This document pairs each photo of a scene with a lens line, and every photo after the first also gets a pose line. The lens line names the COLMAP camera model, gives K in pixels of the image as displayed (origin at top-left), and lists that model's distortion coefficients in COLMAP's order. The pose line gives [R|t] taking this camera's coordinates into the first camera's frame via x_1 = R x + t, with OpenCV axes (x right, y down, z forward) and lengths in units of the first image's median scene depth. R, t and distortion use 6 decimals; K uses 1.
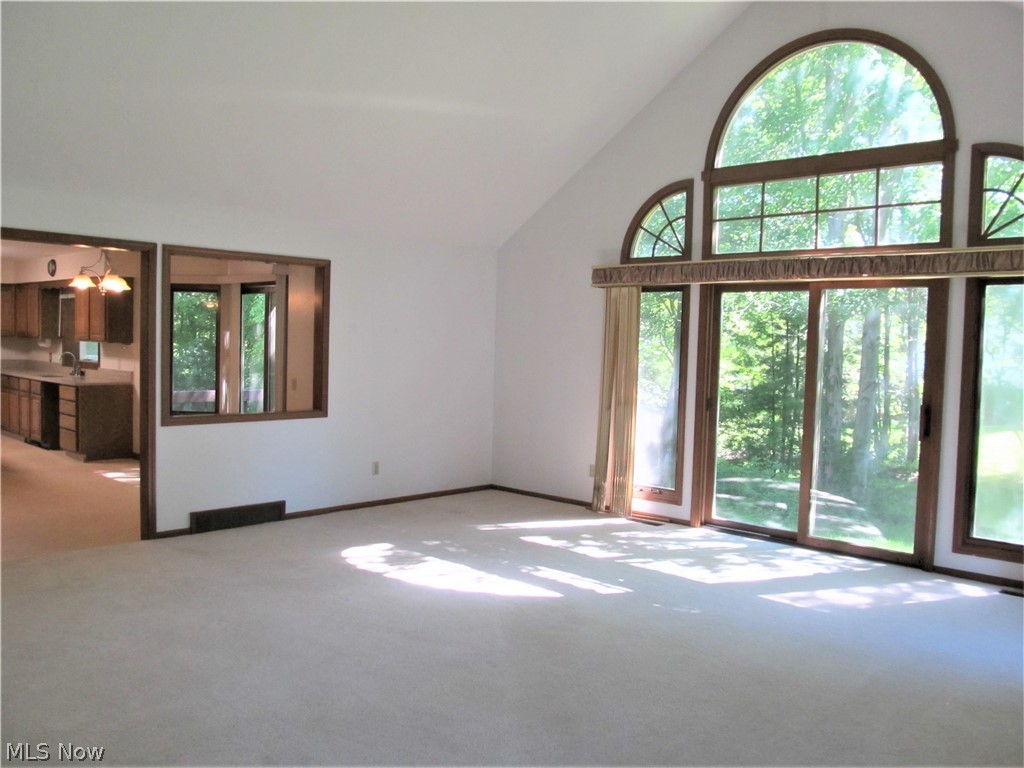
lens RADIAL K [[841.2, 0, 508.9], [0, 841.2, 388.3], [0, 0, 1]] dist [-0.054307, 0.009479]
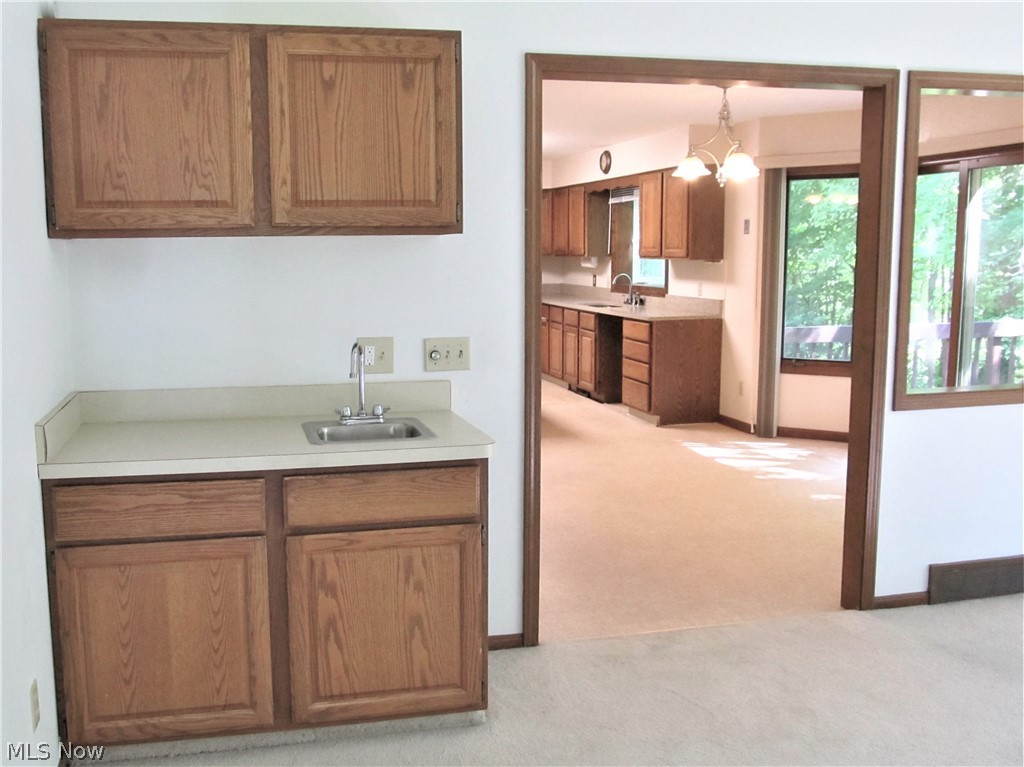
lens RADIAL K [[966.1, 0, 432.4], [0, 966.1, 384.0], [0, 0, 1]] dist [-0.065542, 0.008330]
pose [[0.821890, 0.043456, -0.567987, -0.278592], [0.000592, 0.997020, 0.077136, -0.018062], [0.569646, -0.063733, 0.819415, 0.282925]]
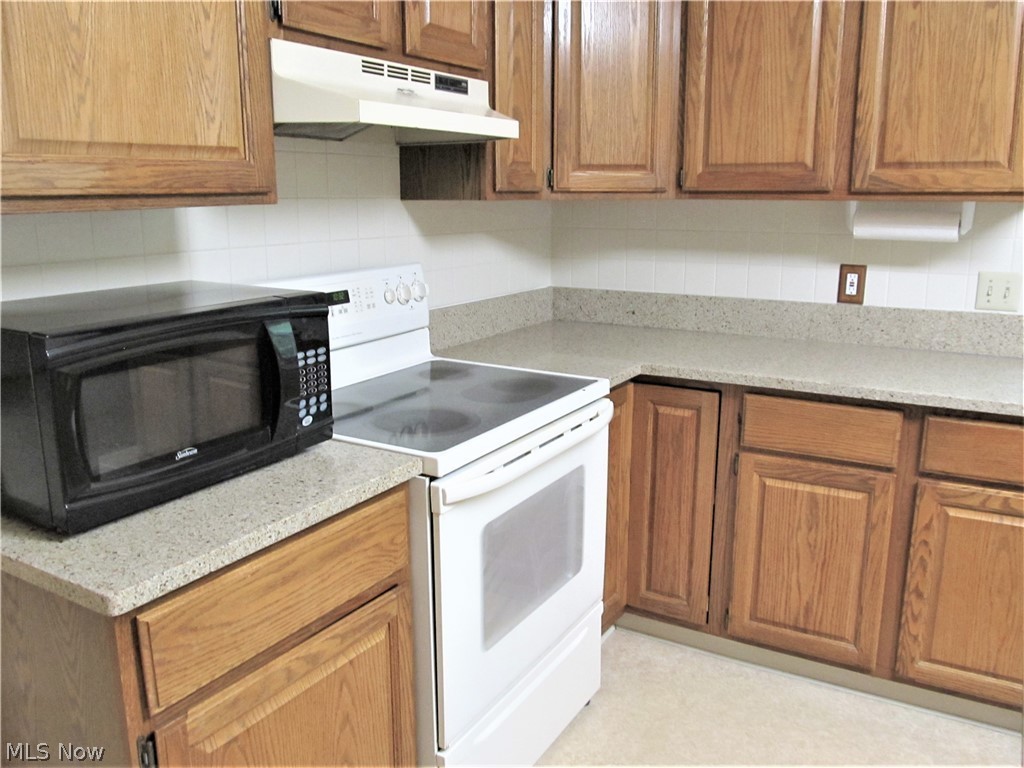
lens RADIAL K [[841.2, 0, 508.9], [0, 841.2, 388.3], [0, 0, 1]] dist [-0.054307, 0.009479]
pose [[0.974009, -0.076453, 0.213218, -1.228069], [0.038990, 0.983855, 0.174669, -0.093375], [-0.223130, -0.161816, 0.961264, 1.403873]]
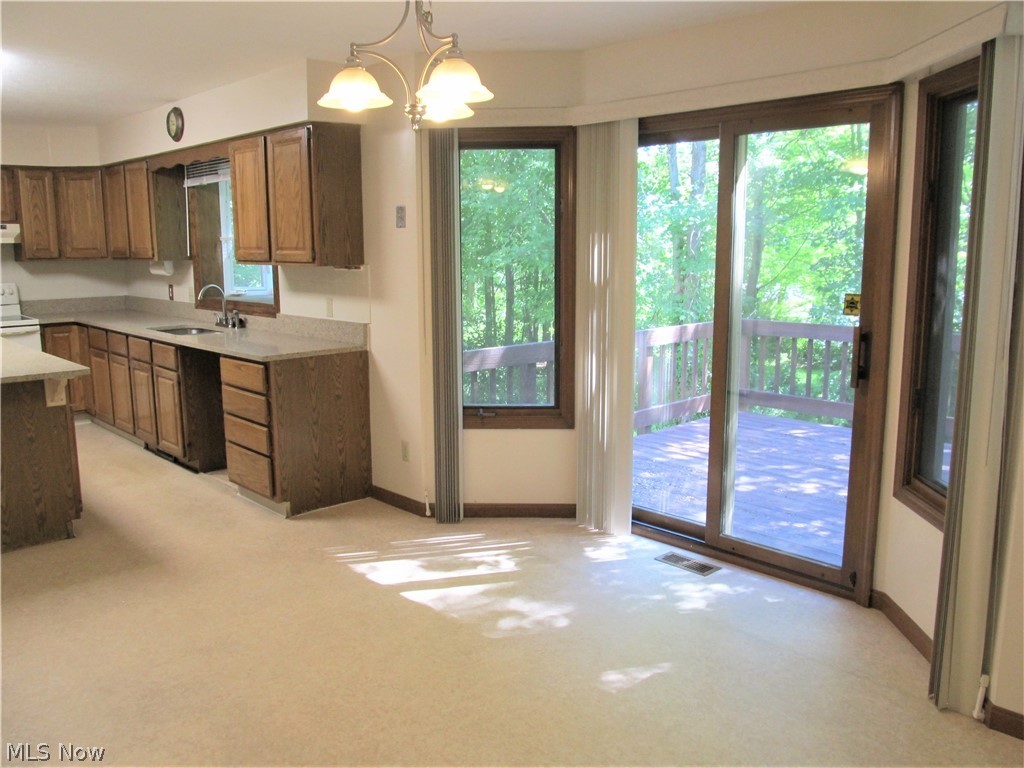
lens RADIAL K [[841.2, 0, 508.9], [0, 841.2, 388.3], [0, 0, 1]] dist [-0.054307, 0.009479]
pose [[0.997795, -0.019573, -0.063427, -0.495943], [0.026552, 0.993452, 0.111124, -0.051395], [0.060836, -0.112563, 0.991781, 0.752857]]
